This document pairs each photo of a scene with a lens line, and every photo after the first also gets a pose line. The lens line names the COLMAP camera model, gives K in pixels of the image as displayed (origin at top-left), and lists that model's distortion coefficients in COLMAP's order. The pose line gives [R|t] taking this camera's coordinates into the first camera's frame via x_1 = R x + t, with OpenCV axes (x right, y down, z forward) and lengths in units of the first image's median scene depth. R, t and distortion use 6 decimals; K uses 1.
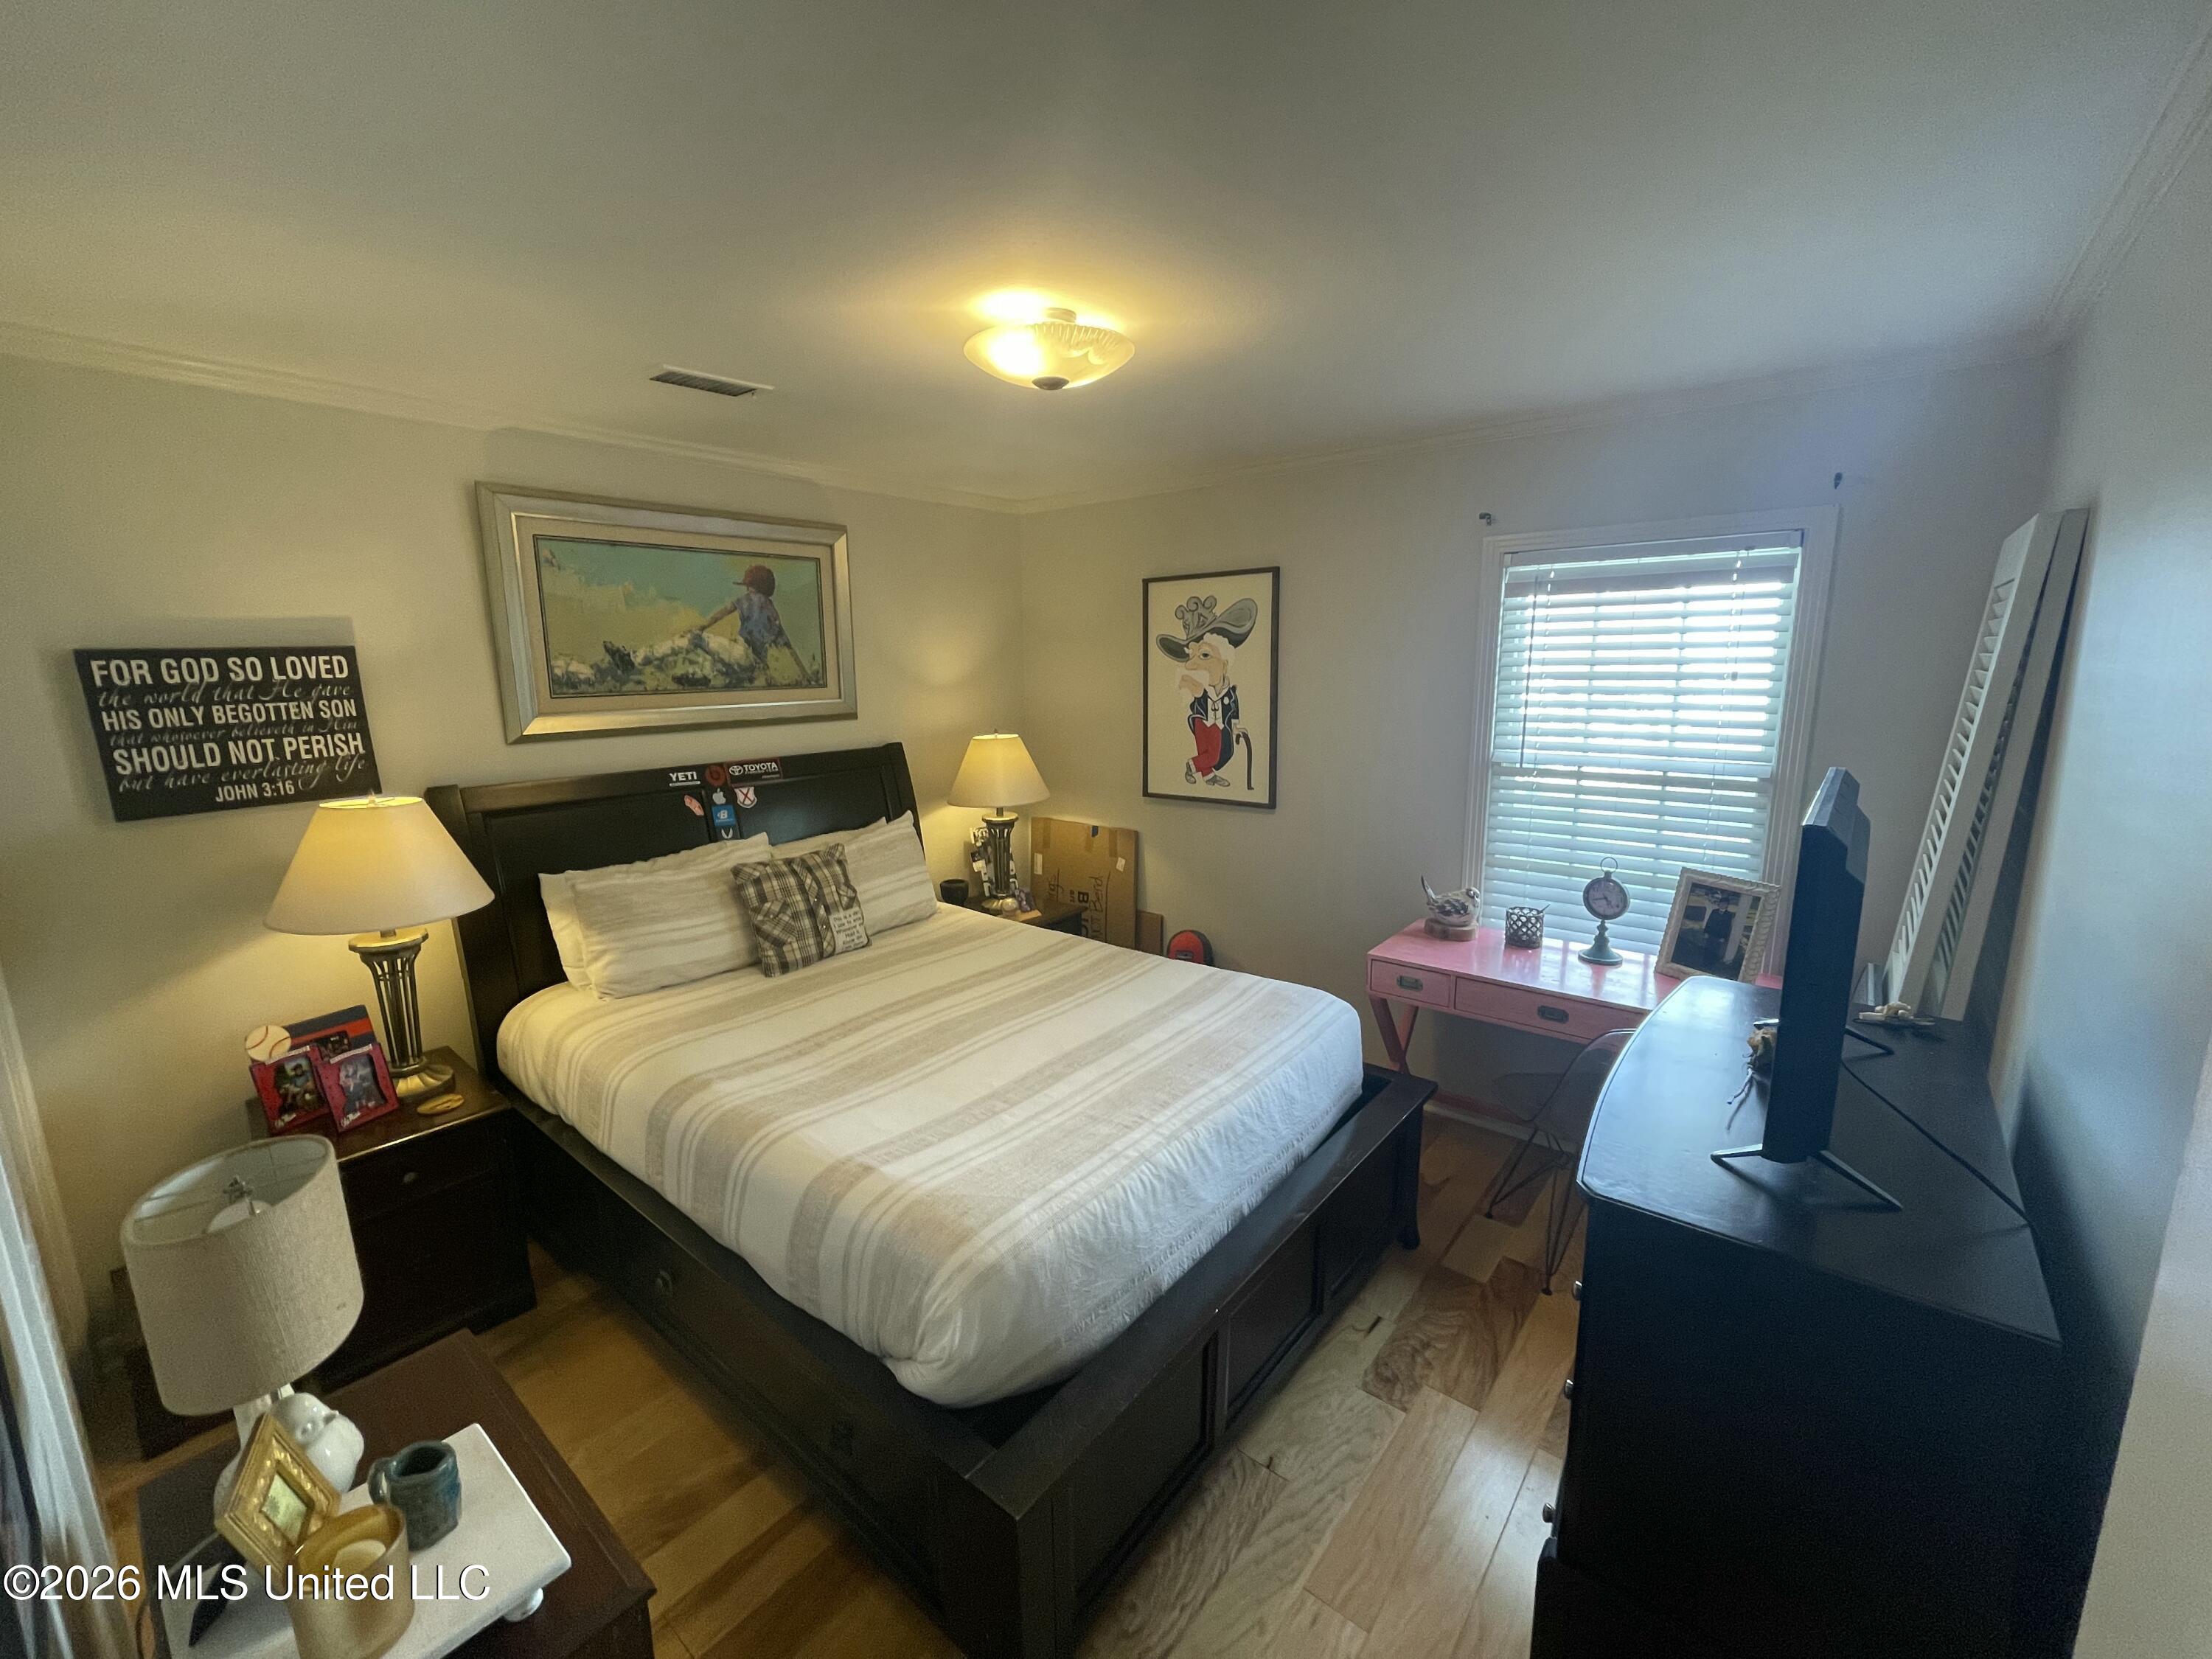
lens RADIAL K [[899.8, 0, 1106.2], [0, 899.8, 826.9], [0, 0, 1]] dist [0.000959, -0.000540]
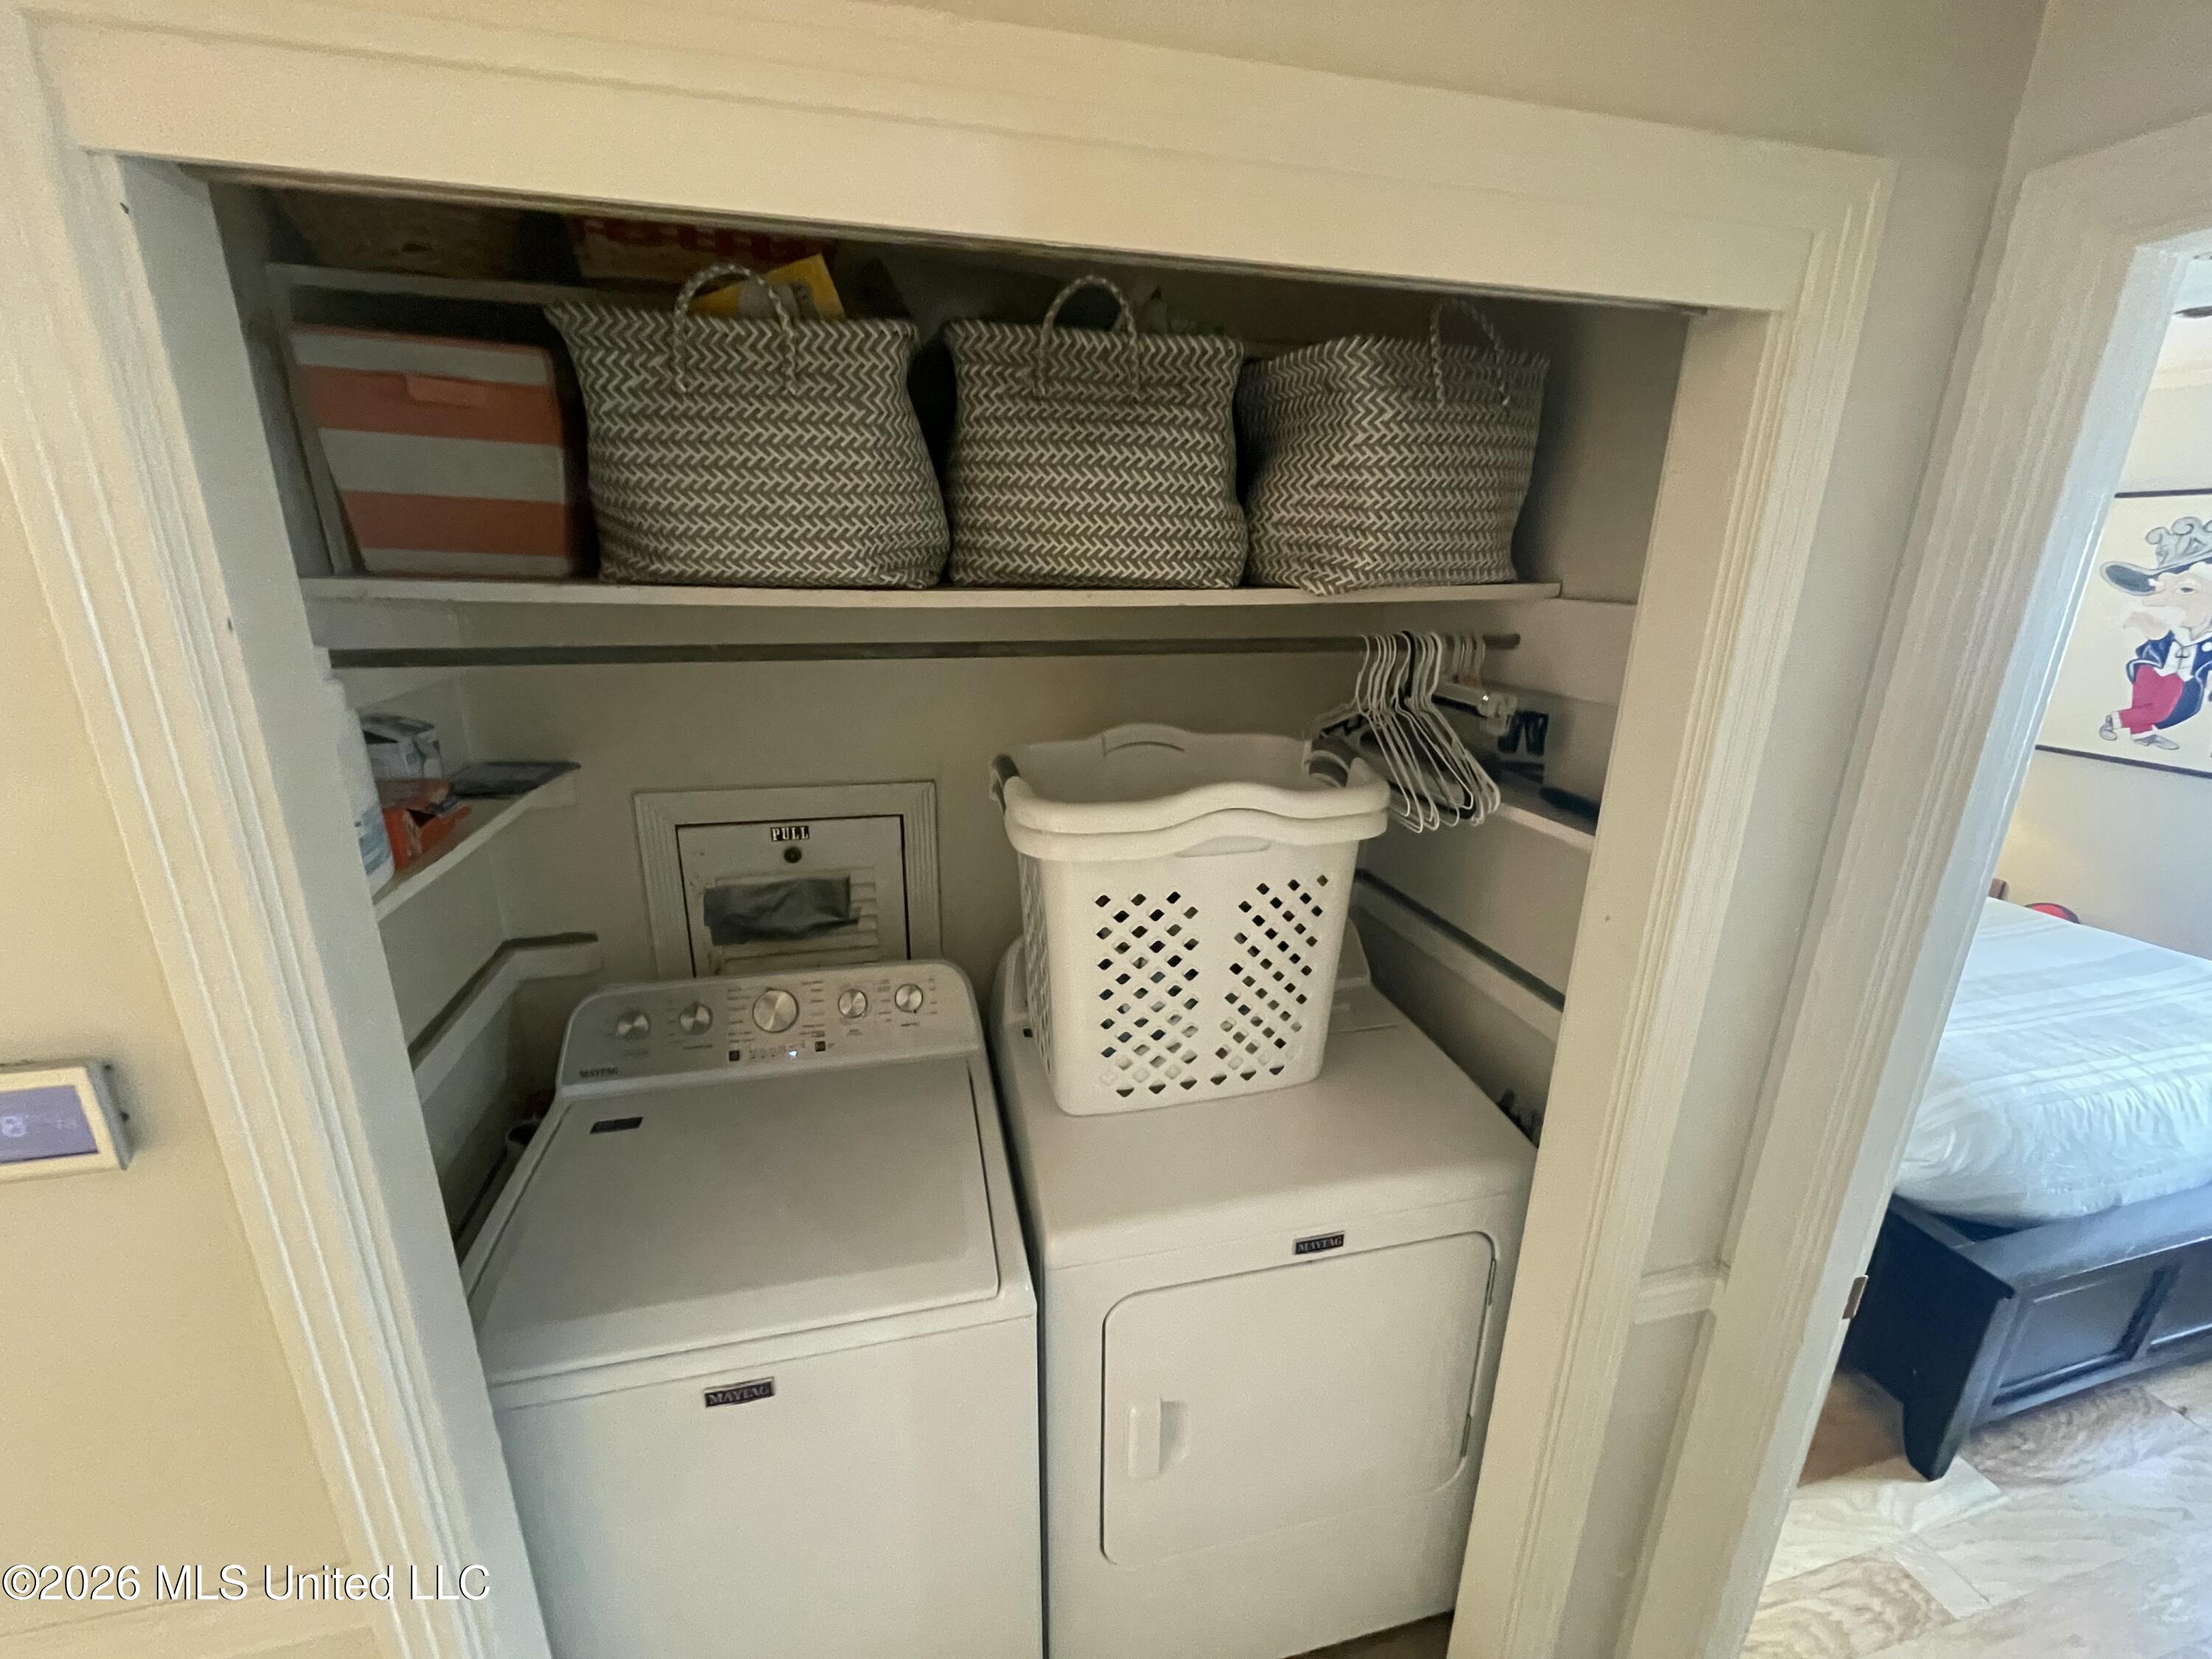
lens RADIAL K [[899.8, 0, 1106.2], [0, 899.8, 826.9], [0, 0, 1]] dist [0.000959, -0.000540]
pose [[0.809362, 0.198358, -0.552800, -0.241534], [-0.136942, 0.979033, 0.150801, 0.043835], [0.571122, -0.046351, 0.819556, -0.325997]]
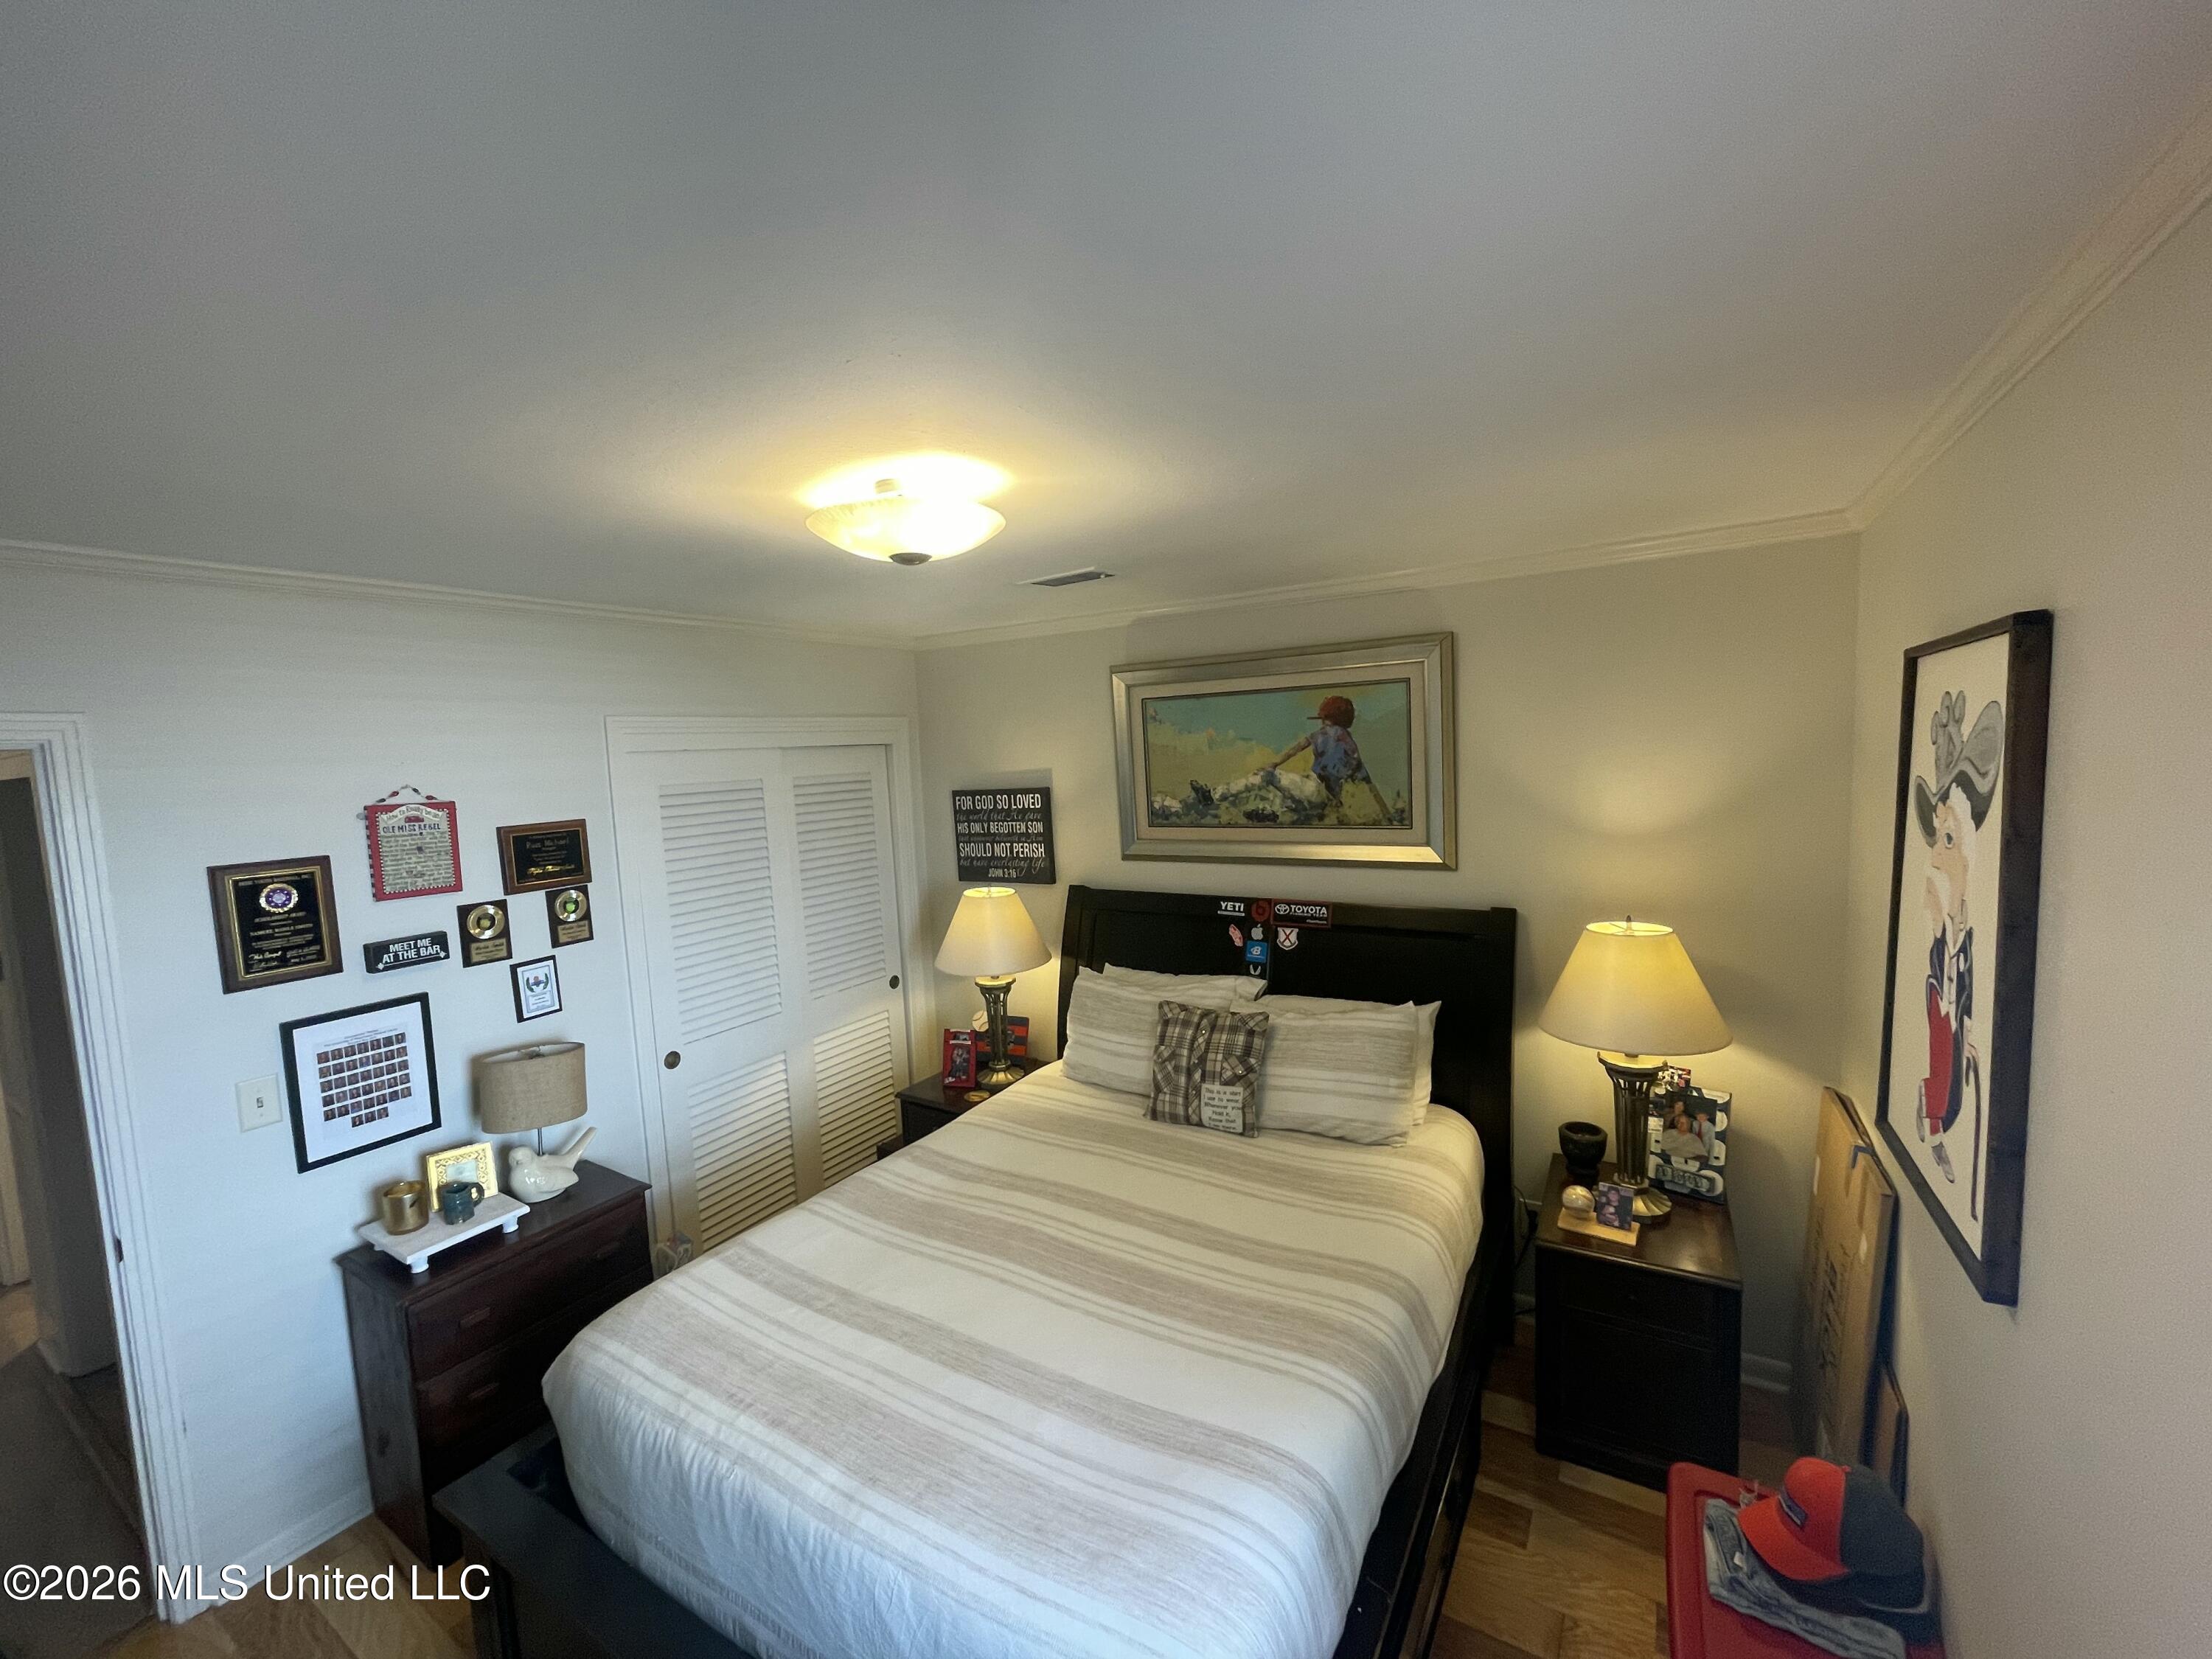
lens RADIAL K [[899.8, 0, 1106.2], [0, 899.8, 826.9], [0, 0, 1]] dist [0.000959, -0.000540]
pose [[0.138138, 0.095909, -0.985758, 0.559966], [-0.141357, 0.987020, 0.076223, -0.215787], [0.980274, 0.128814, 0.149902, 0.714866]]
